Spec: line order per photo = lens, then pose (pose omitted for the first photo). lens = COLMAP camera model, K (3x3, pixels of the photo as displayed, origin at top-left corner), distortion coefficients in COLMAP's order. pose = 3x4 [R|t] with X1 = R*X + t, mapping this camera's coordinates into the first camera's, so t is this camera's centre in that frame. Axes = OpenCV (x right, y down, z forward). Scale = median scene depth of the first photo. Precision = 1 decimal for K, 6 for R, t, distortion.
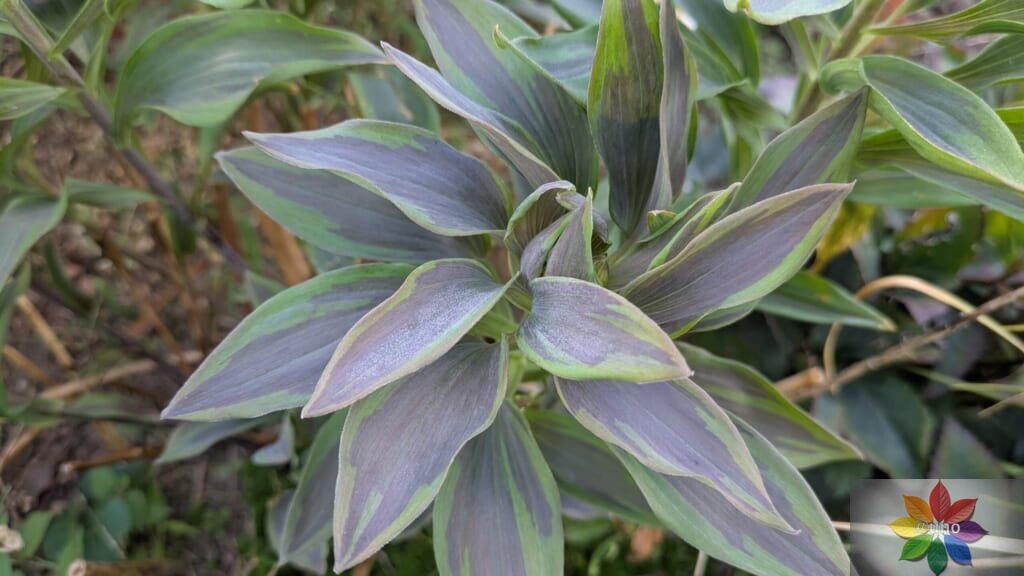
lens RADIAL K [[847.3, 0, 512.0], [0, 847.3, 288.0], [0, 0, 1]] dist [-0.025009, -0.011293]
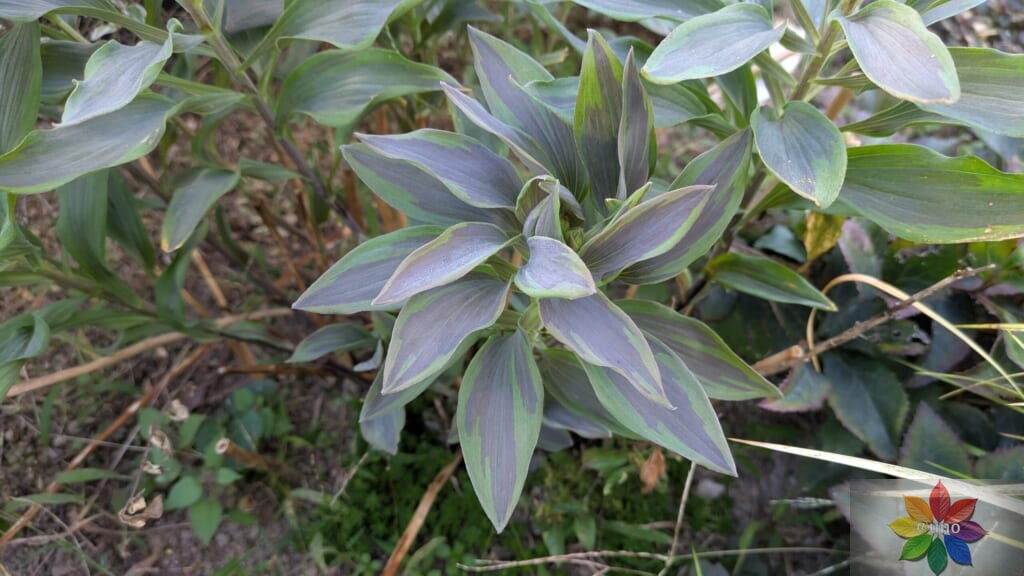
lens RADIAL K [[807.1, 0, 512.0], [0, 807.1, 288.0], [0, 0, 1]] dist [0.005012, -0.007315]
pose [[0.987207, 0.079169, -0.138397, 0.181214], [-0.079395, 0.996836, 0.003896, 0.067446], [0.138268, 0.007142, 0.990369, -0.405331]]
